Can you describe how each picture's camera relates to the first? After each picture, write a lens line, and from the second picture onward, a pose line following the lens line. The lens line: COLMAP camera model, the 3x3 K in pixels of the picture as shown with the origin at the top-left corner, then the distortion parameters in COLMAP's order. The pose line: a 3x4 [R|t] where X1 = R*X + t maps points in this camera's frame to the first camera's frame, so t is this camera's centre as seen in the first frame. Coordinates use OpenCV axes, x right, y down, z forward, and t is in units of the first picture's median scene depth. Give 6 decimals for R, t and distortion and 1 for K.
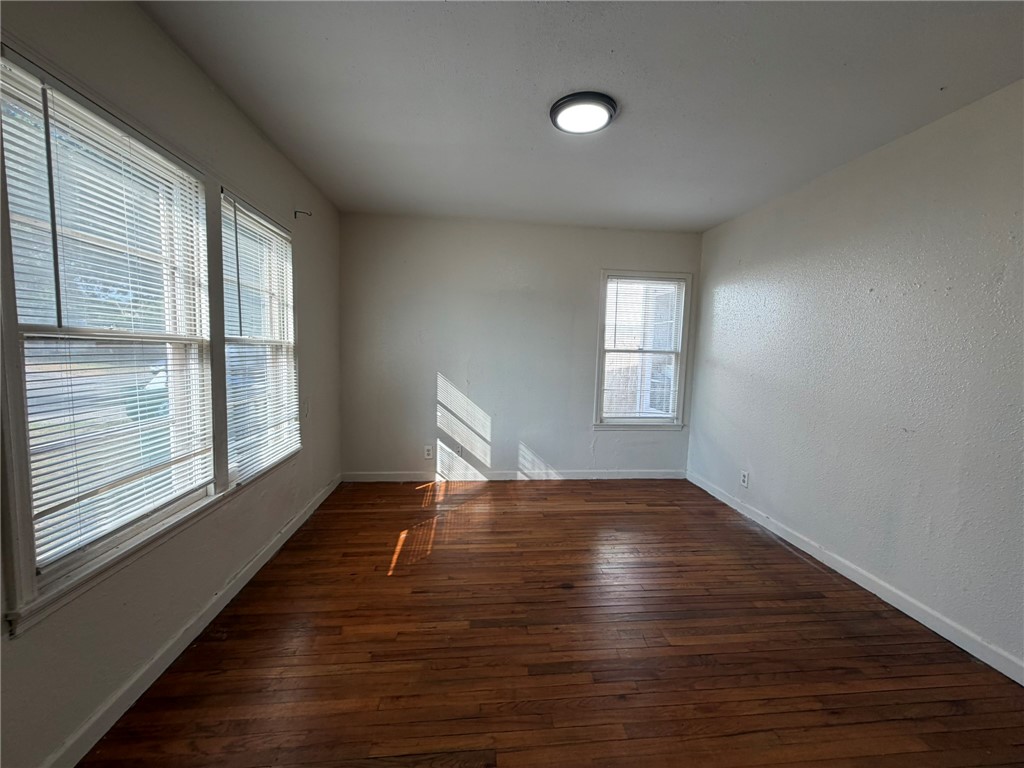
lens RADIAL K [[407.8, 0, 512.0], [0, 407.8, 385.3], [0, 0, 1]] dist [-0.000007, -0.000122]
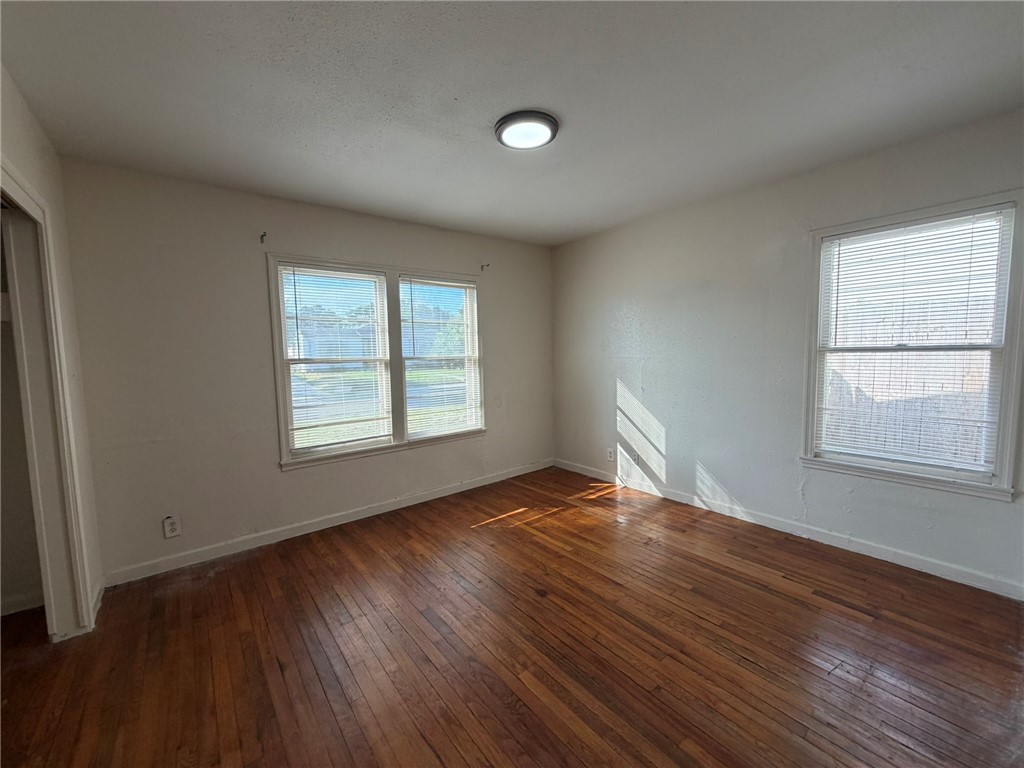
lens RADIAL K [[407.8, 0, 512.0], [0, 407.8, 385.3], [0, 0, 1]] dist [-0.000007, -0.000122]
pose [[0.542215, 0.032742, -0.839601, 0.526660], [-0.038056, 0.999172, 0.014388, -0.018200], [0.839377, 0.024151, 0.543012, 0.215931]]
